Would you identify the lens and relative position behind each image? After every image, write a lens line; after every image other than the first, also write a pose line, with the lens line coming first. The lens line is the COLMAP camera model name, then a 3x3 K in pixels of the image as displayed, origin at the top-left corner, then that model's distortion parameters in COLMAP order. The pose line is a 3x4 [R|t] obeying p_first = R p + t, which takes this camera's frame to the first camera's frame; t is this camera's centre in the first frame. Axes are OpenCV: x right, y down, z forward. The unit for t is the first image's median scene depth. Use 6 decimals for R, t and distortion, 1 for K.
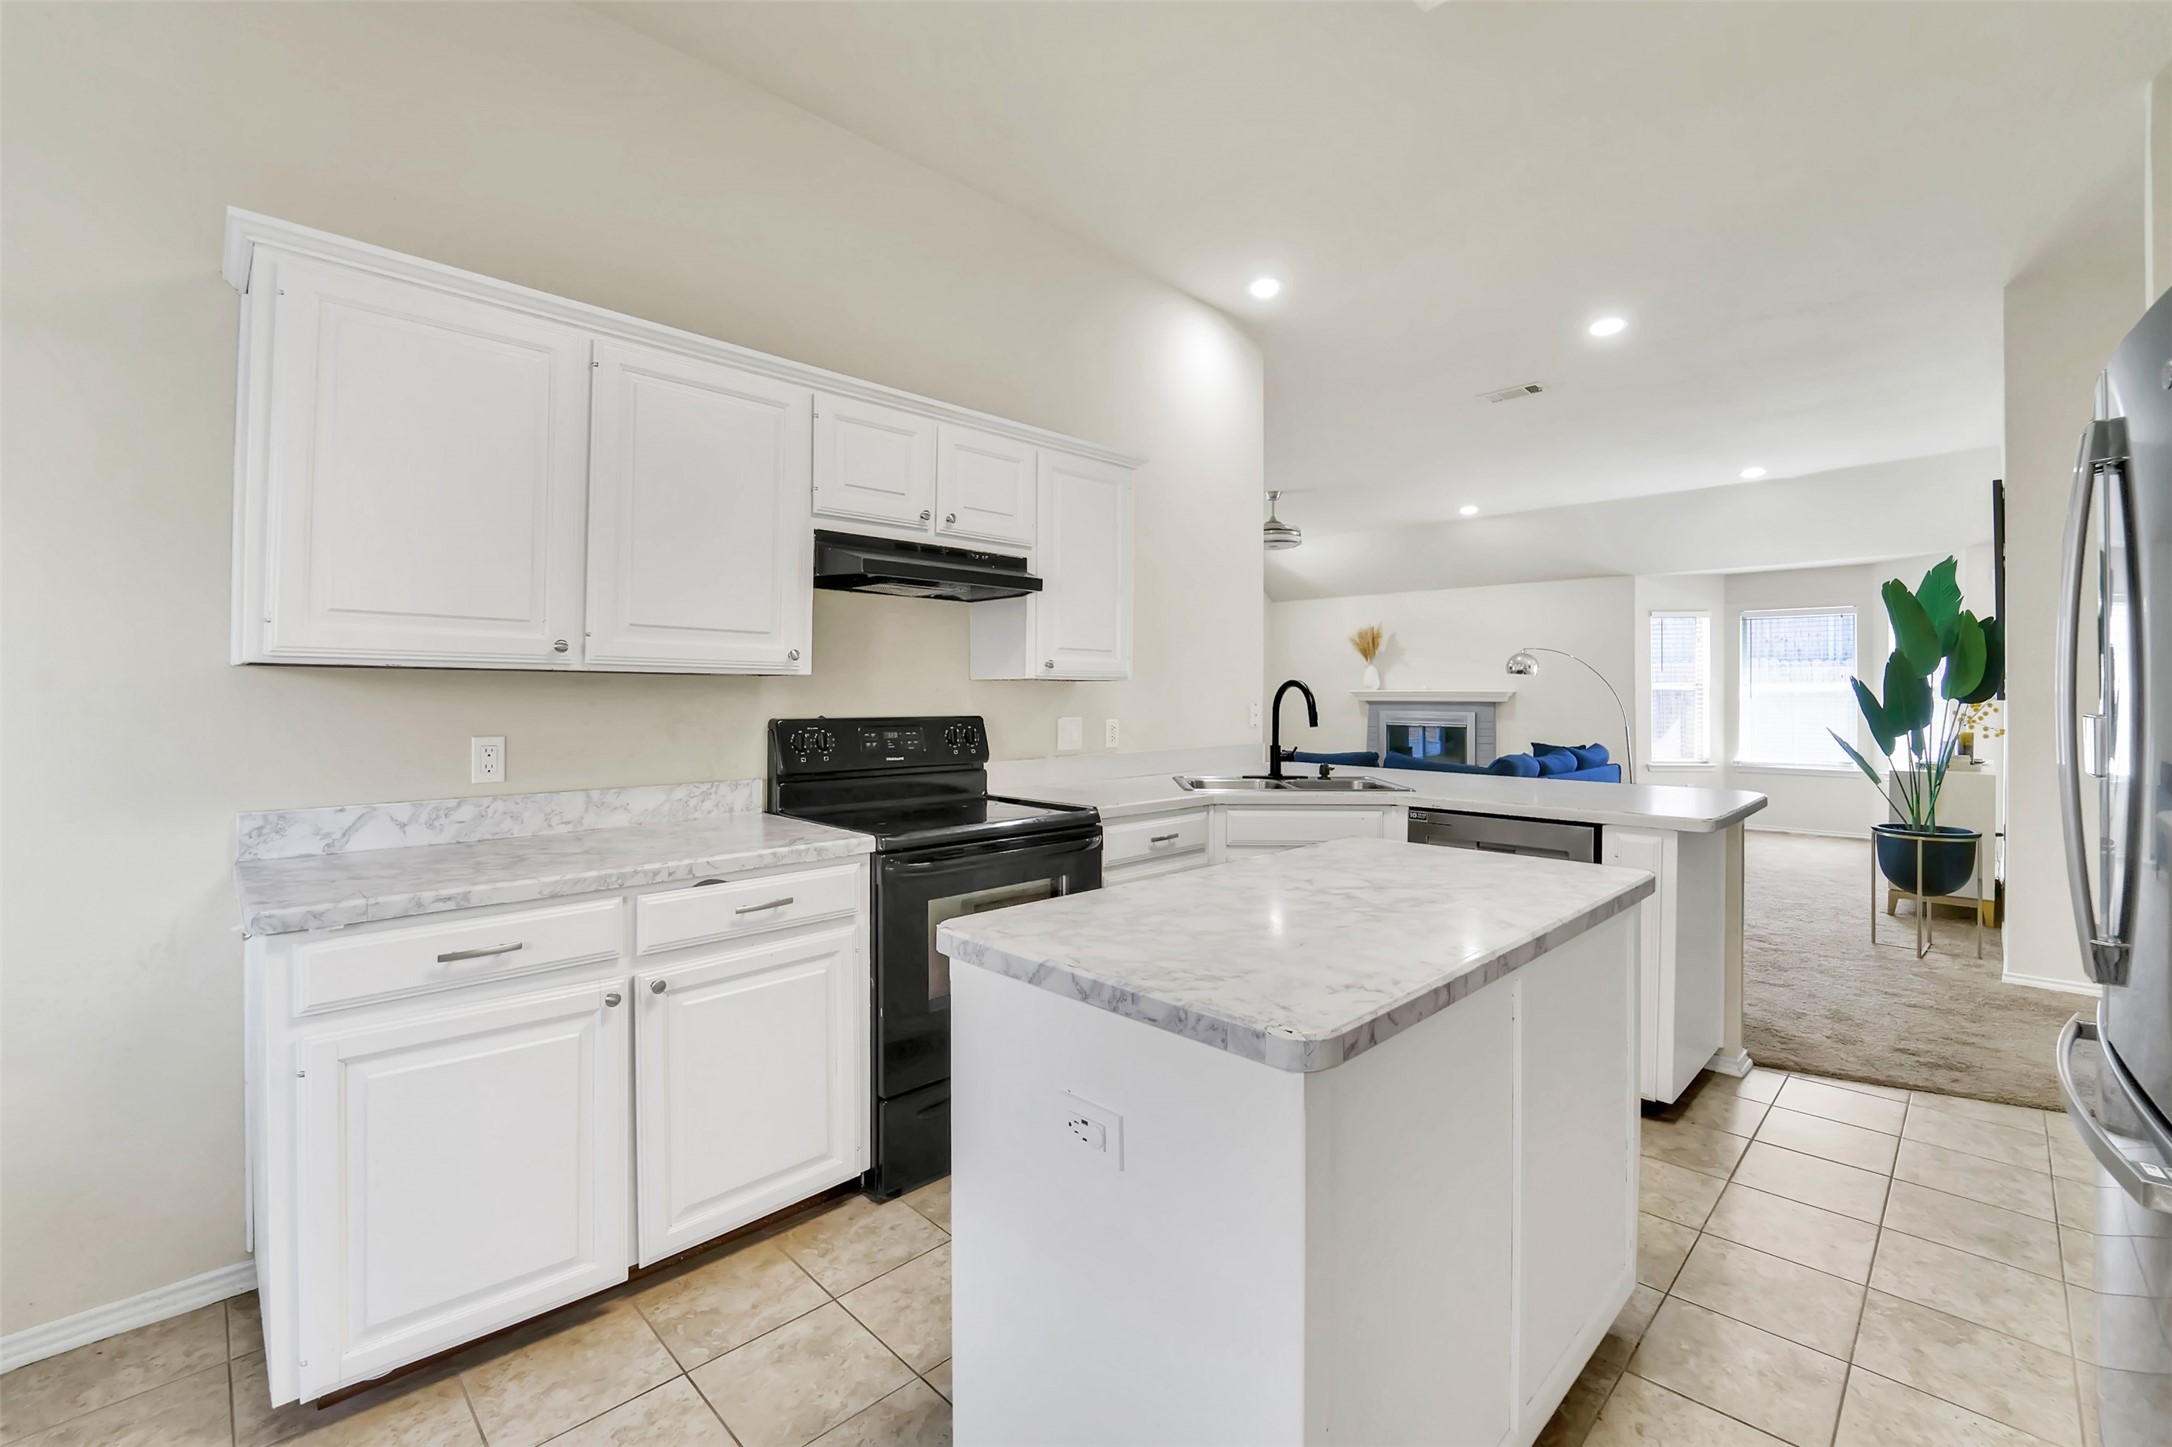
lens RADIAL K [[921.0, 0, 1088.2], [0, 921.0, 693.5], [0, 0, 1]] dist [-0.026807, -0.000071]
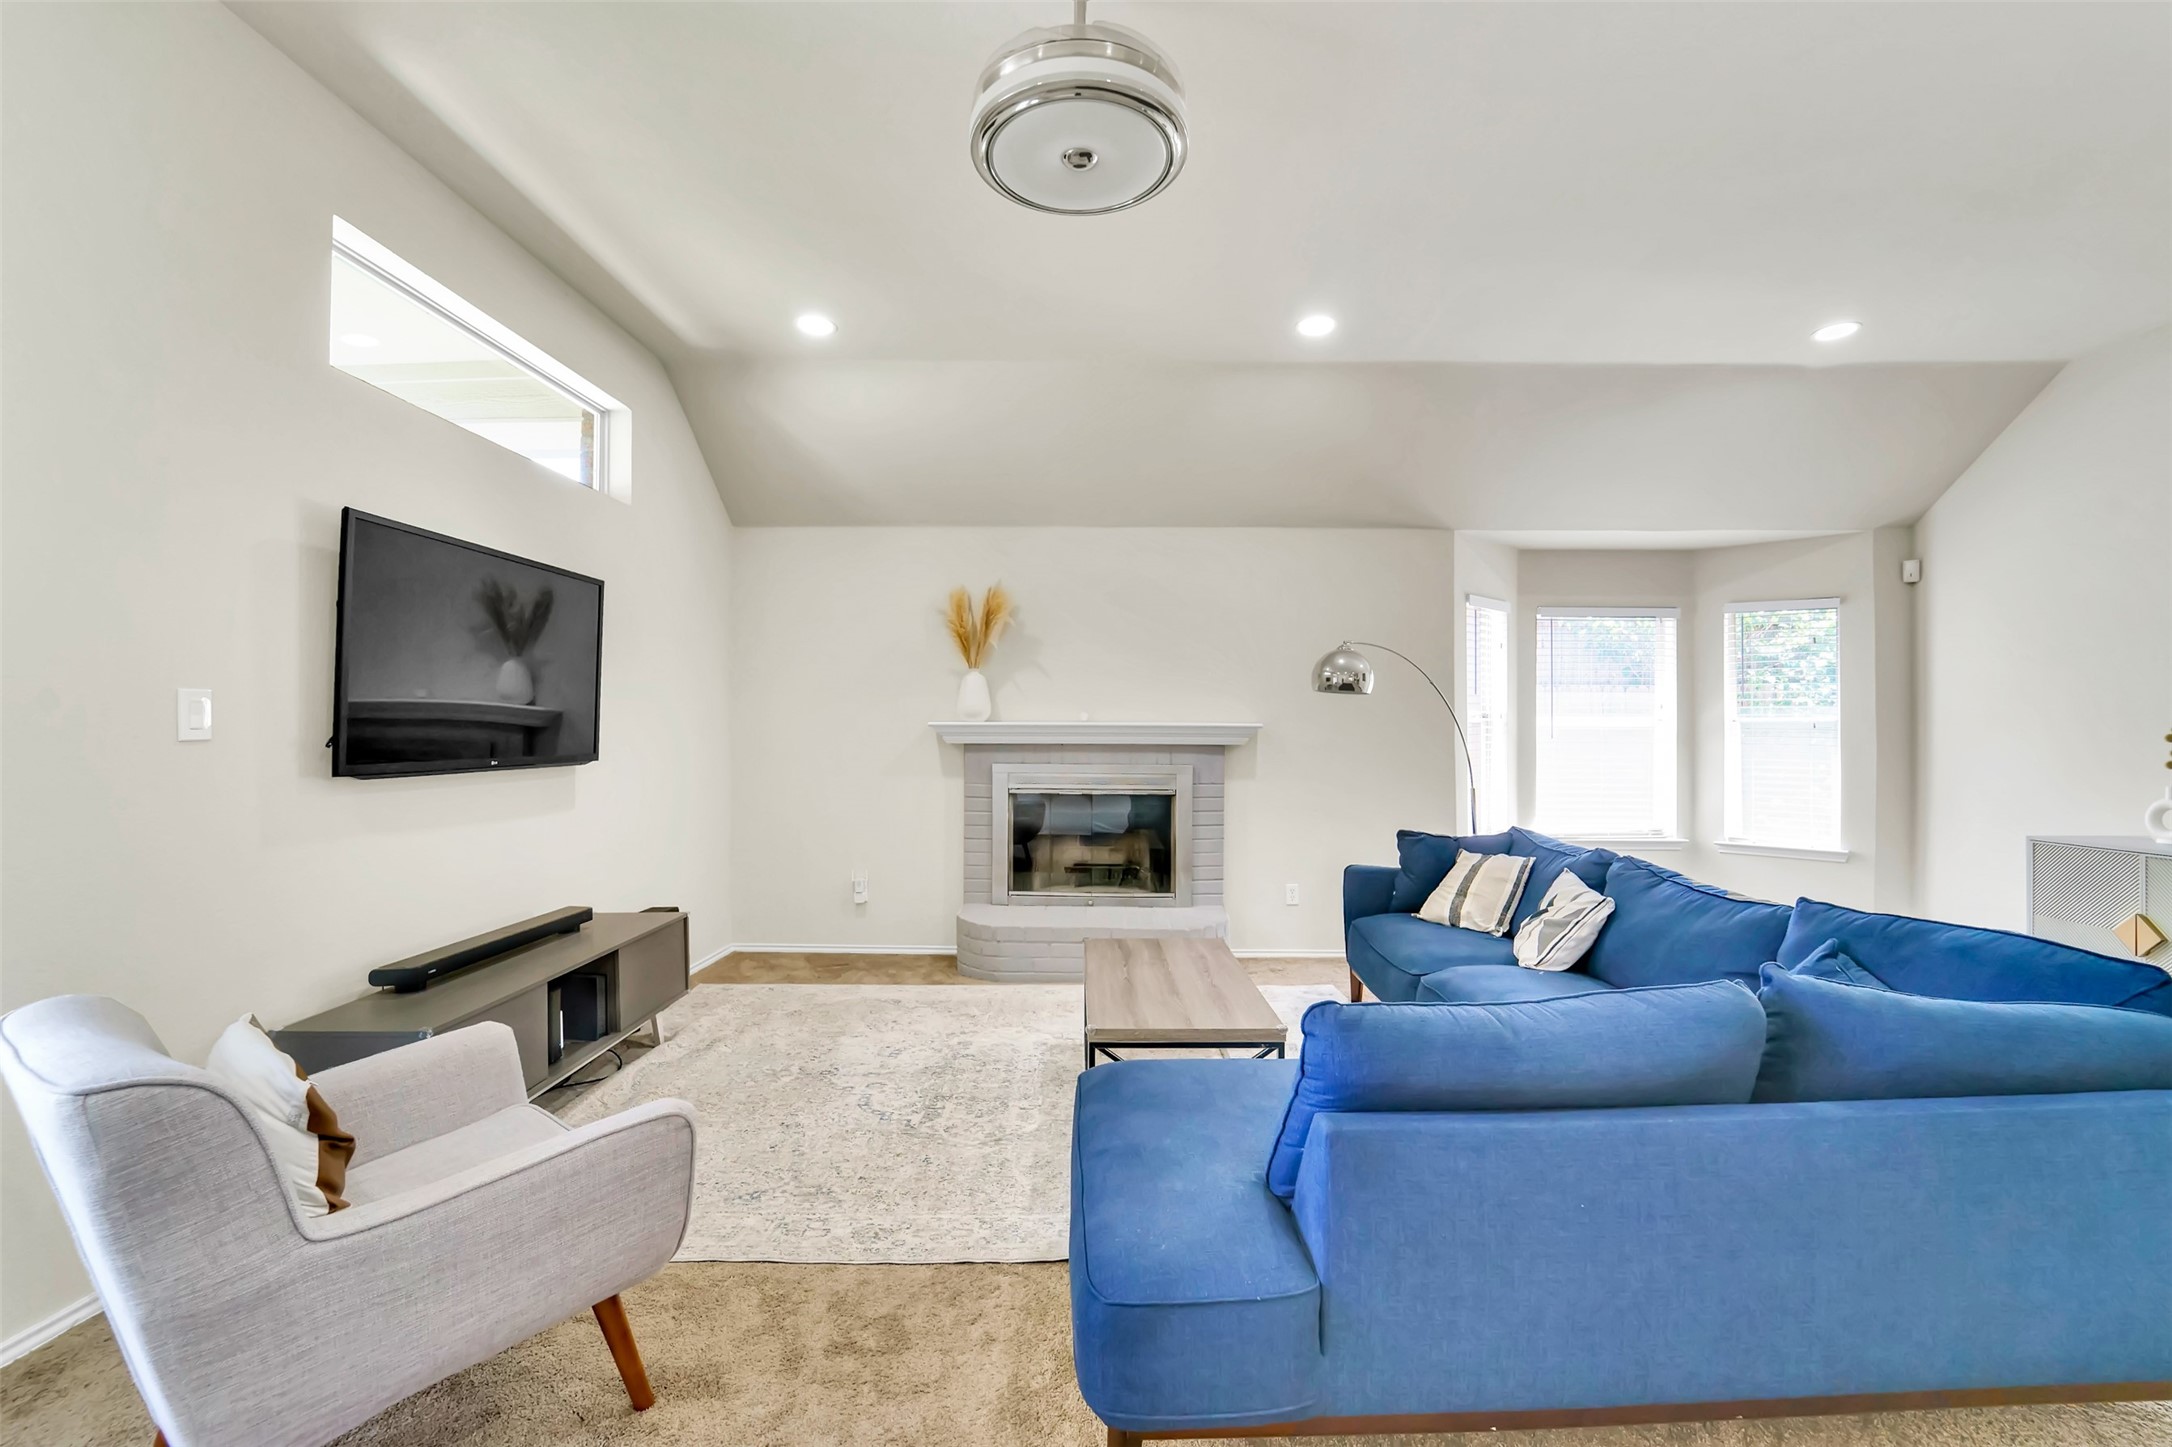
lens RADIAL K [[912.6, 0, 1086.0], [0, 912.6, 723.5], [0, 0, 1]] dist [-0.025639, -0.000218]
pose [[0.725623, 0.007555, 0.688051, 0.023159], [-0.002480, 0.999962, -0.008365, 0.001173], [-0.688088, 0.004364, 0.725614, 0.731477]]
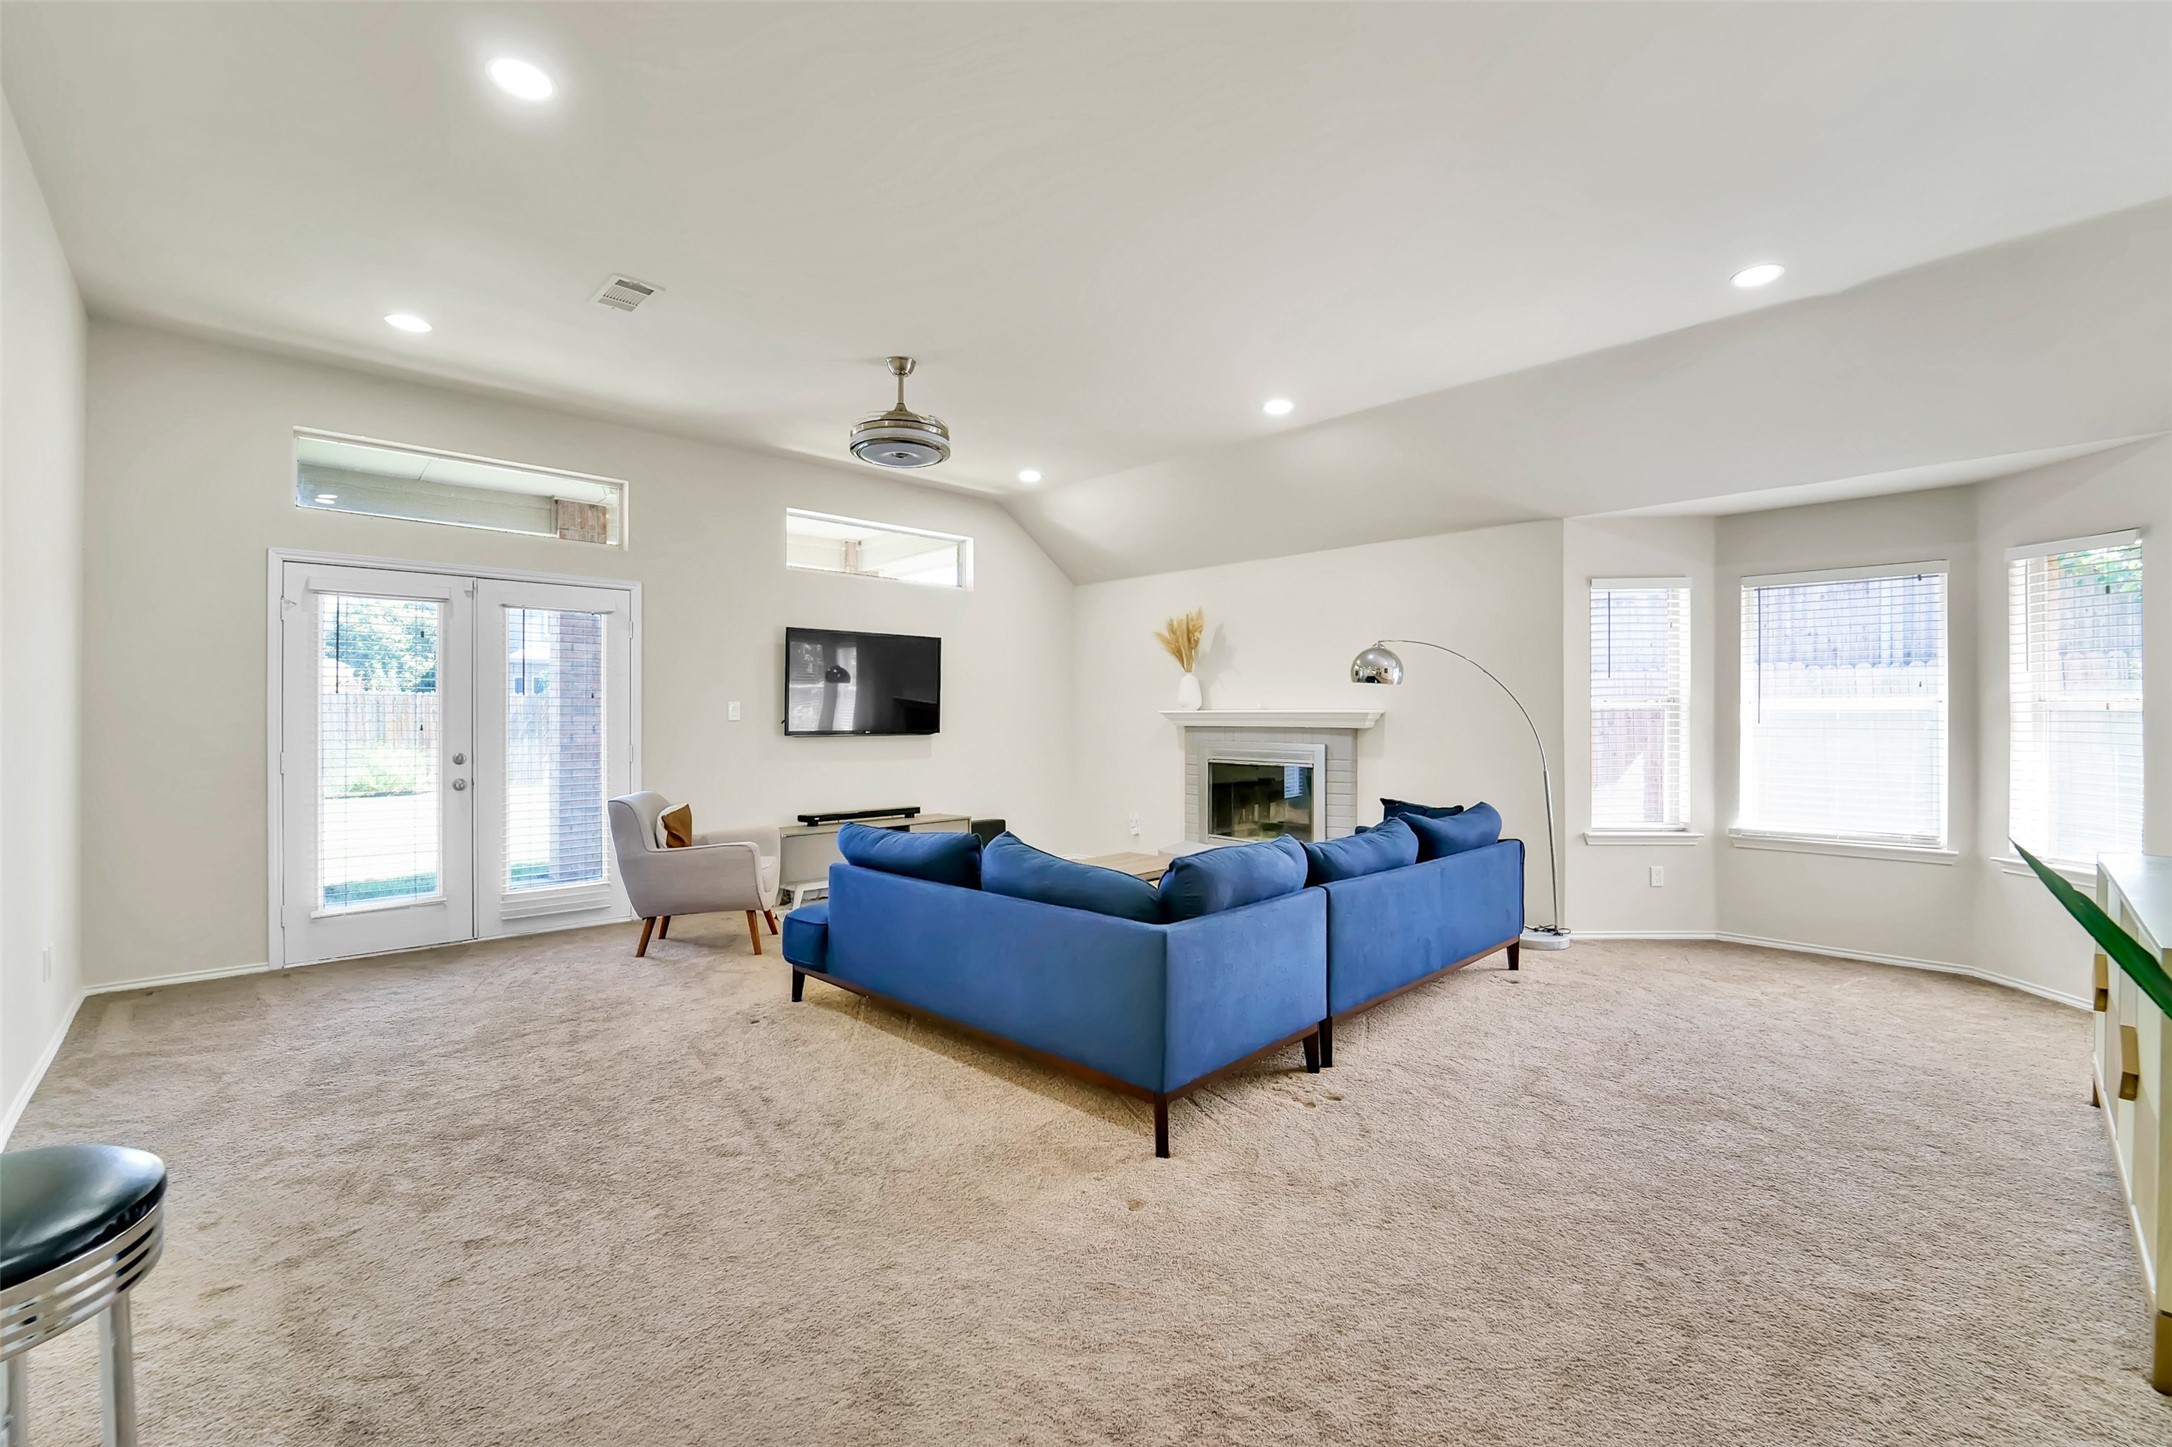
lens RADIAL K [[912.6, 0, 1086.0], [0, 912.6, 723.5], [0, 0, 1]] dist [-0.025639, -0.000218]
pose [[0.999853, -0.000670, -0.017107, 0.291748], [0.000791, 0.999975, 0.007069, 0.001322], [0.017102, -0.007081, 0.999829, 0.393761]]
